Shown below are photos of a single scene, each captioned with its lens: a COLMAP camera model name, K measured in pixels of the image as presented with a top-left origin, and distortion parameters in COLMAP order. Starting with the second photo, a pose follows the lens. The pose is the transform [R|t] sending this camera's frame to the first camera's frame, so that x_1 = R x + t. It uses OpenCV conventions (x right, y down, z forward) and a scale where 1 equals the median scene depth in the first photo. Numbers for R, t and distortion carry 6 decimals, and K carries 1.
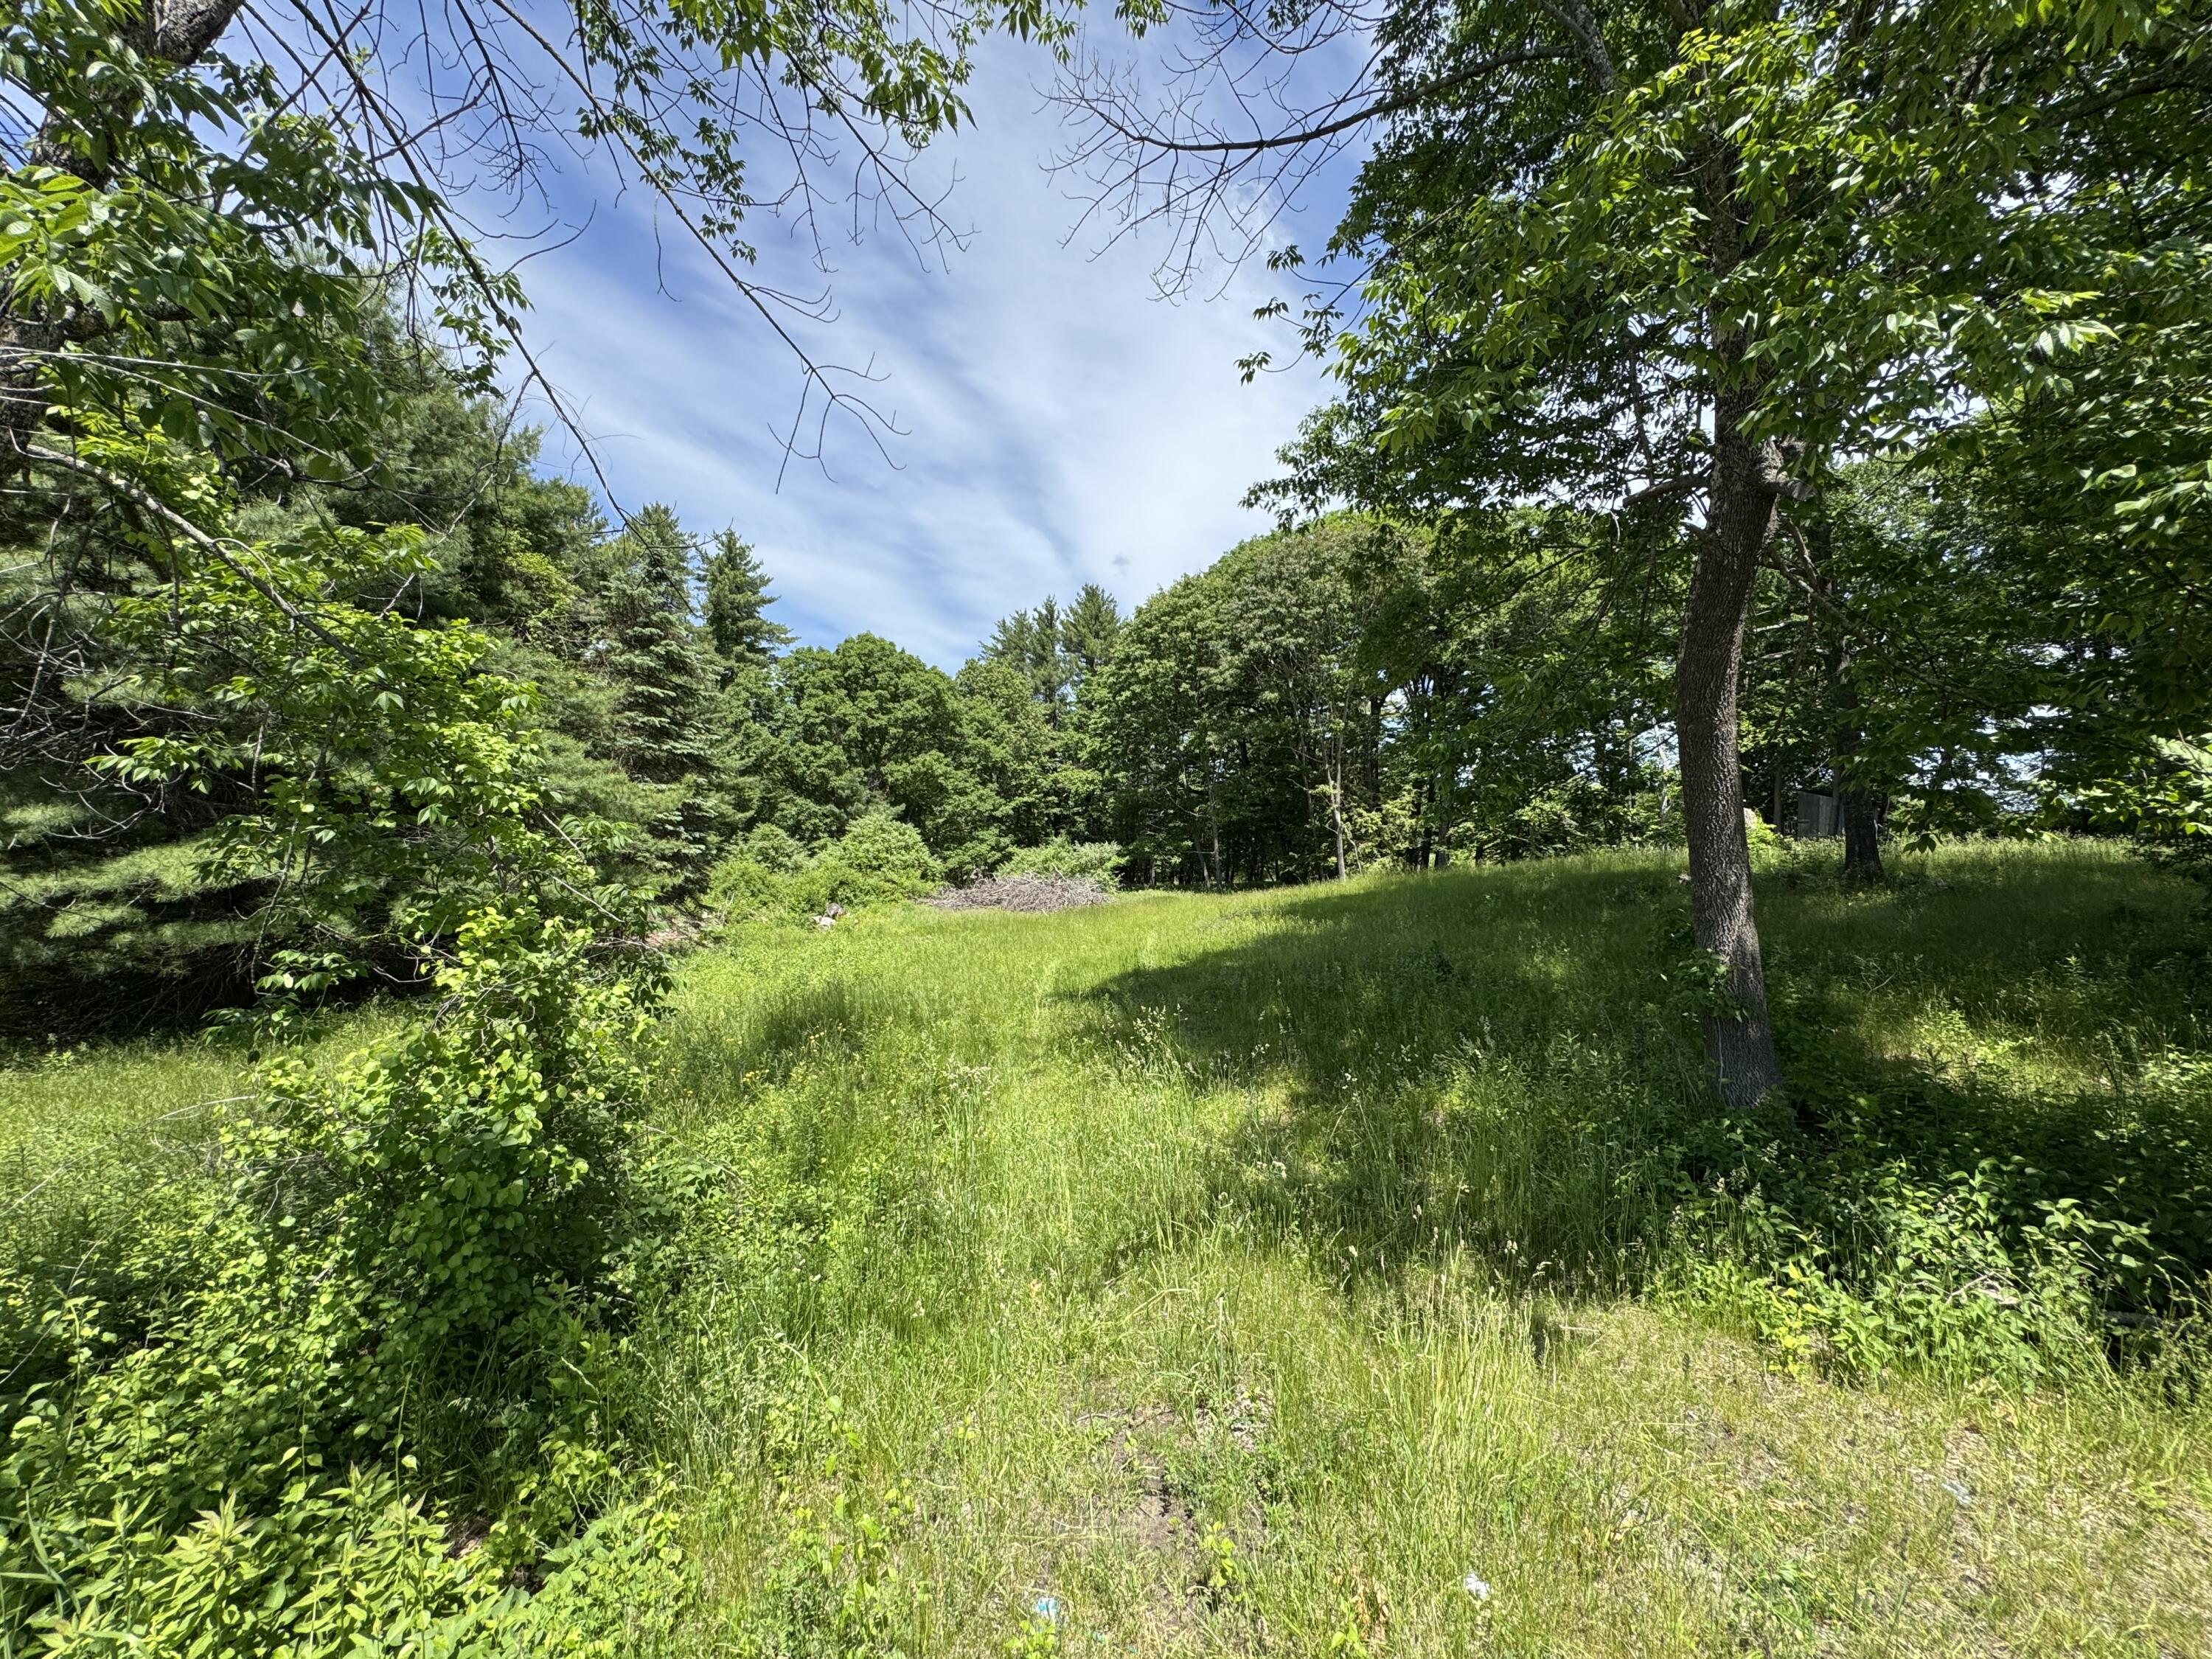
lens RADIAL K [[880.6, 0, 1103.7], [0, 880.6, 829.7], [0, 0, 1]] dist [-0.005537, 0.000845]
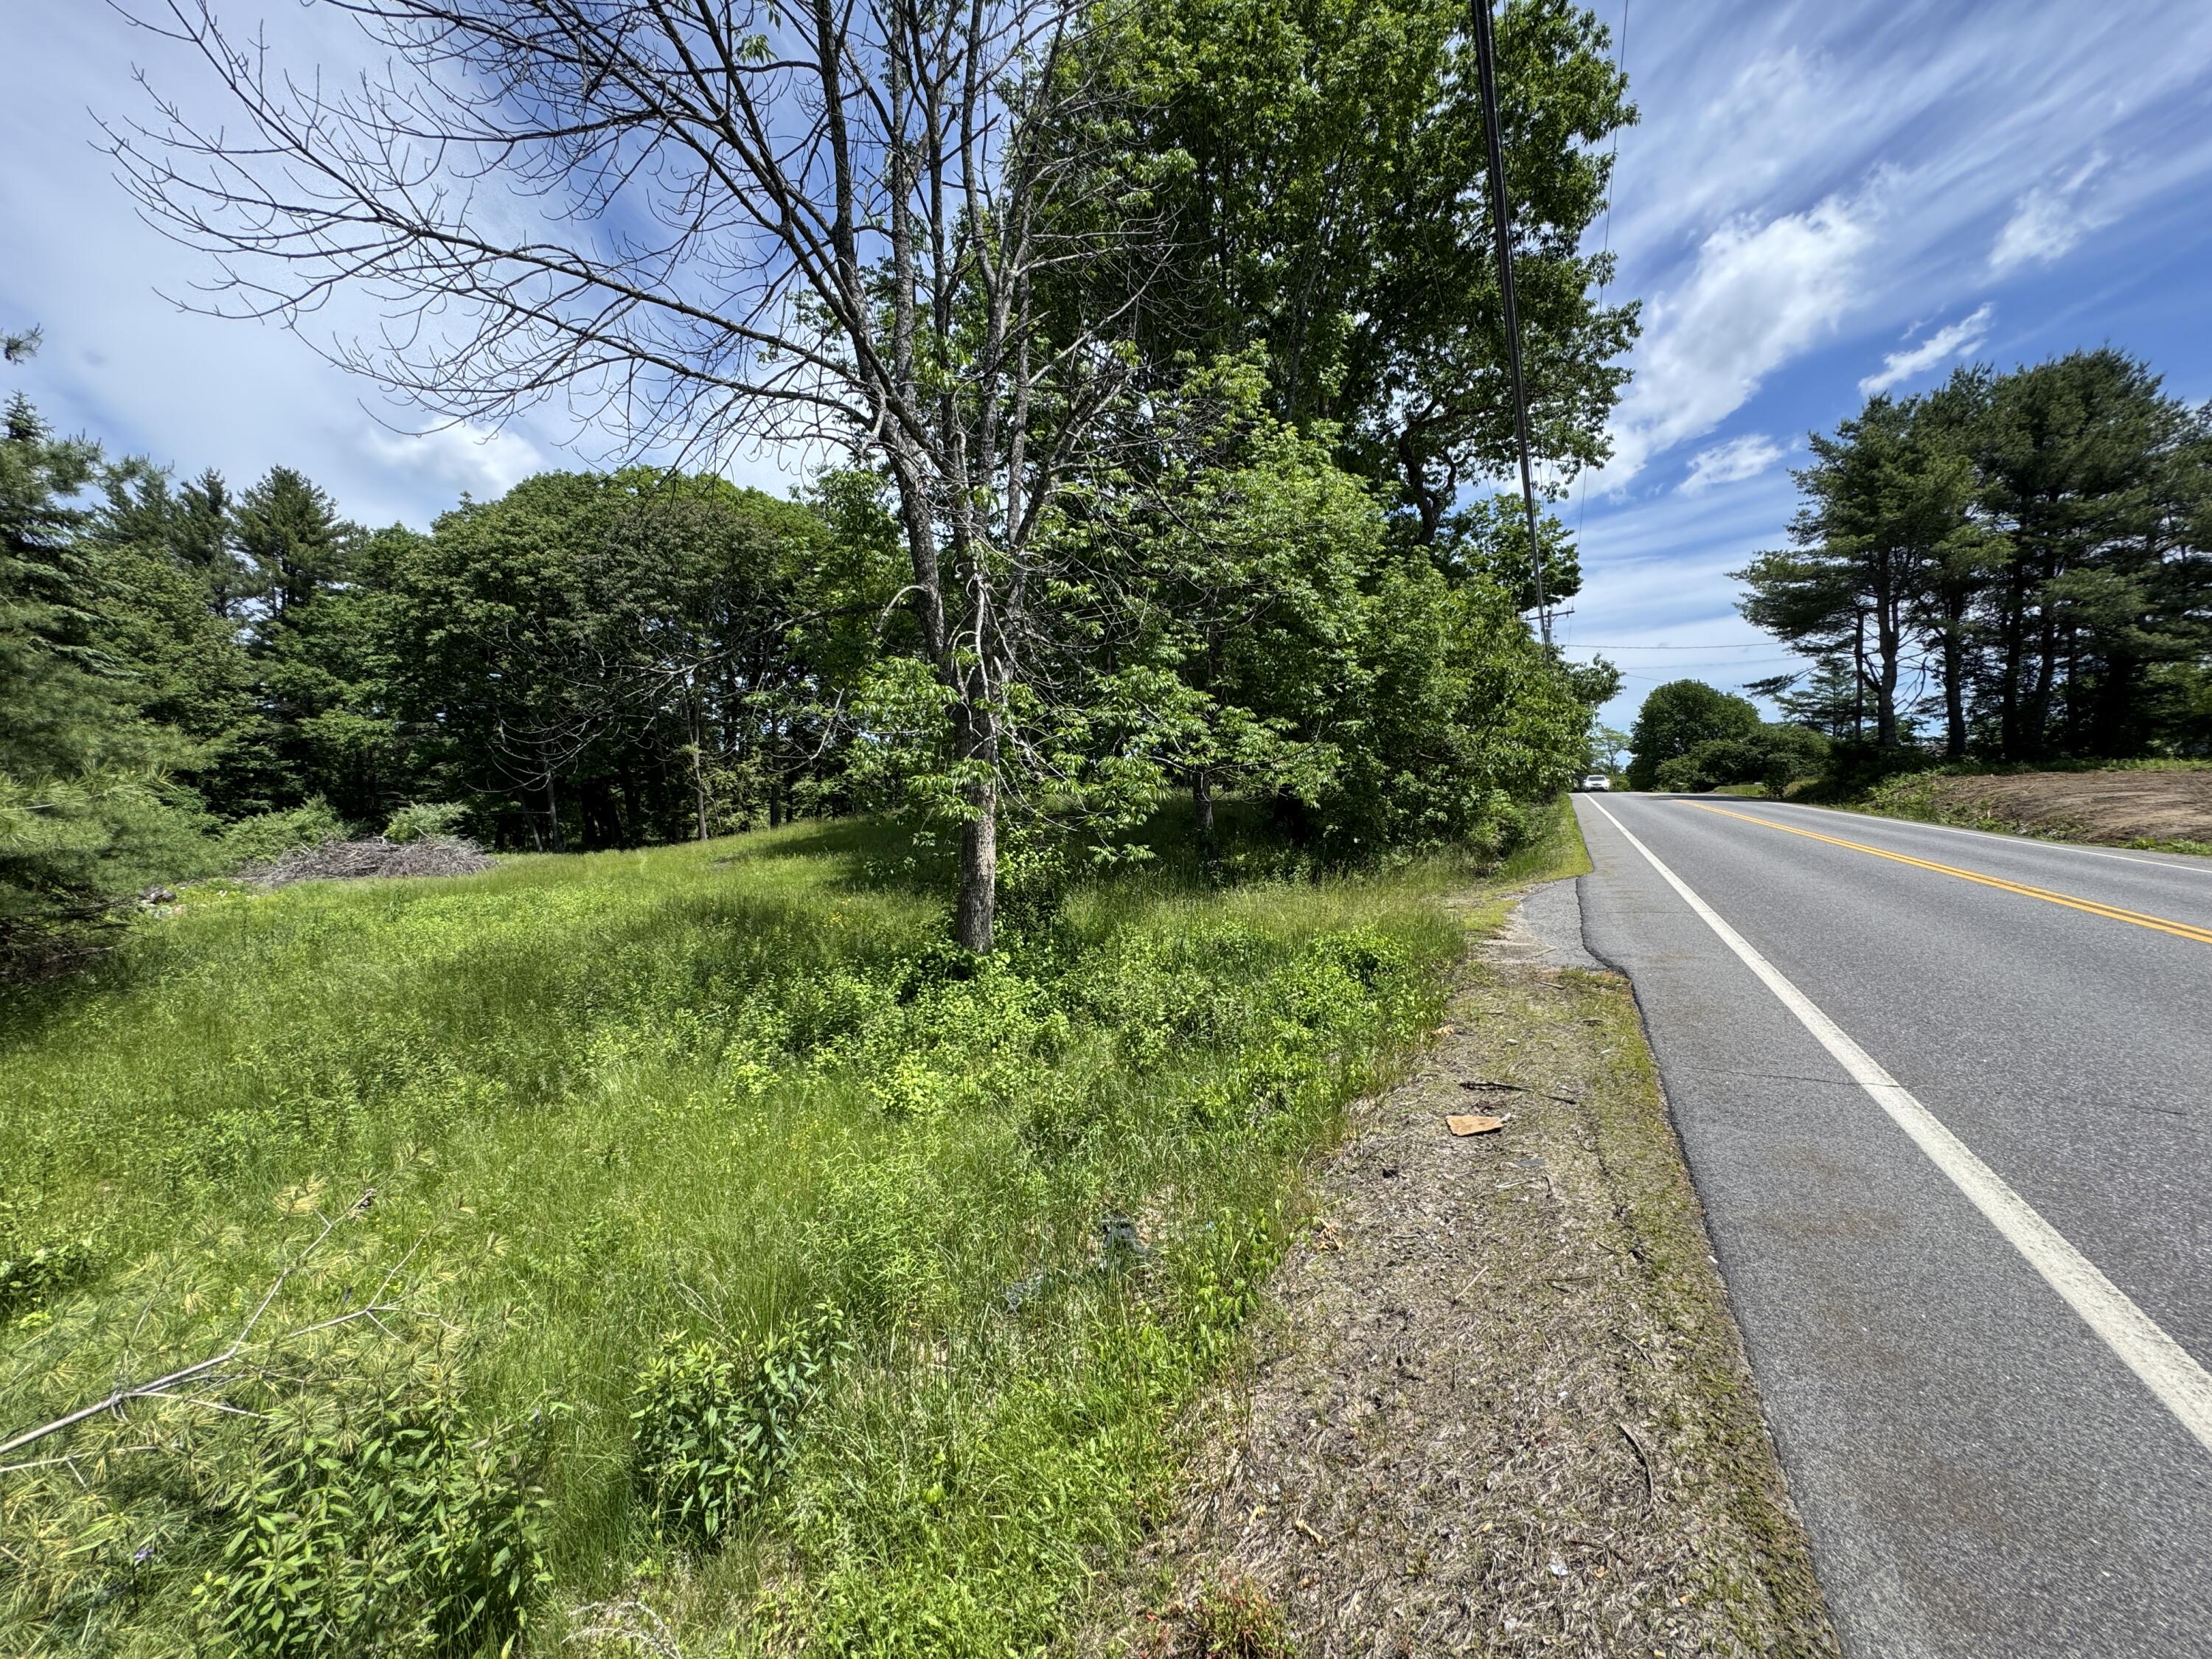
lens RADIAL K [[880.6, 0, 1107.9], [0, 880.6, 828.5], [0, 0, 1]] dist [-0.005537, 0.000845]
pose [[0.666081, -0.041067, 0.744748, -0.222415], [0.004332, 0.998679, 0.051195, -0.002734], [-0.745867, -0.030874, 0.665380, -0.095520]]
